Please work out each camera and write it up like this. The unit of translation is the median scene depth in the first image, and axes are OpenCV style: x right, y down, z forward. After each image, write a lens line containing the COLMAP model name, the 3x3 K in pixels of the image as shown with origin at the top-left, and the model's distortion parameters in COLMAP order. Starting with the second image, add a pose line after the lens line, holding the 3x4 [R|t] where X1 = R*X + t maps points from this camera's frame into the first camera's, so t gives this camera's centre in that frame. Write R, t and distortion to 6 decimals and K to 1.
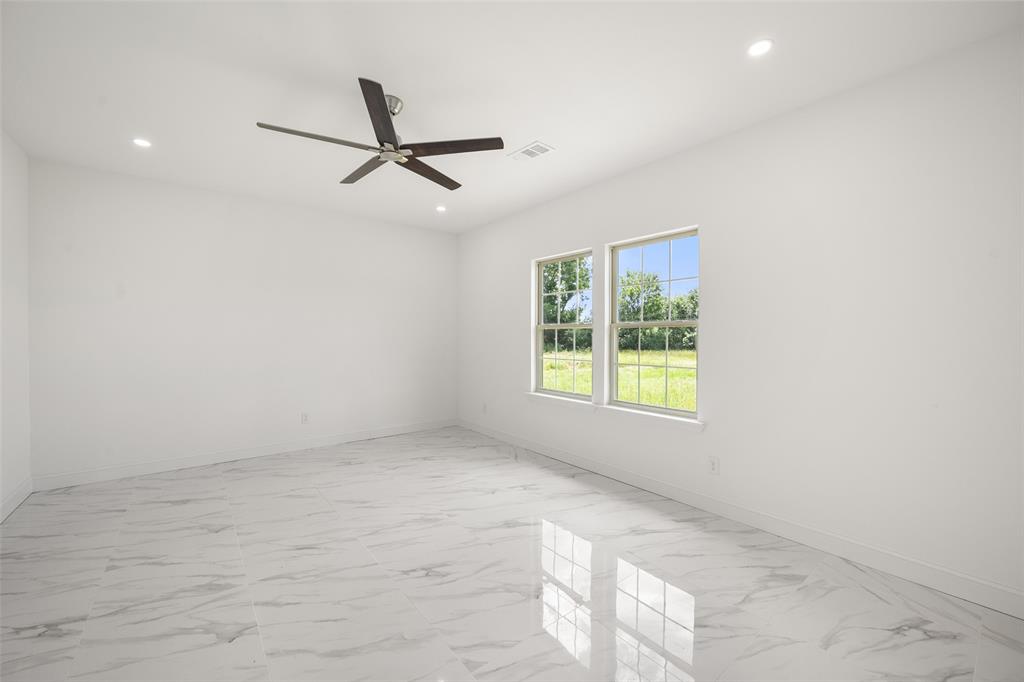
lens RADIAL K [[408.1, 0, 515.0], [0, 408.1, 337.4], [0, 0, 1]] dist [0.000822, 0.000123]
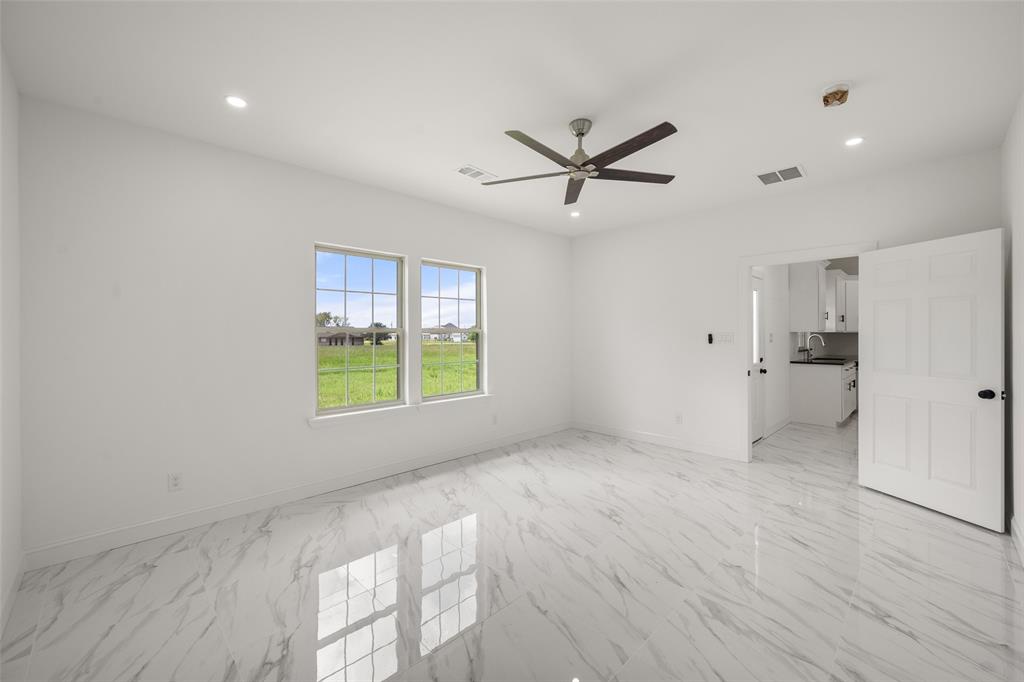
lens RADIAL K [[408.1, 0, 515.0], [0, 408.1, 337.4], [0, 0, 1]] dist [0.000822, 0.000123]
pose [[-0.106546, -0.009138, 0.994266, -1.192352], [0.008175, 0.999916, 0.010066, -0.029458], [-0.994274, 0.009201, -0.106462, 1.140902]]
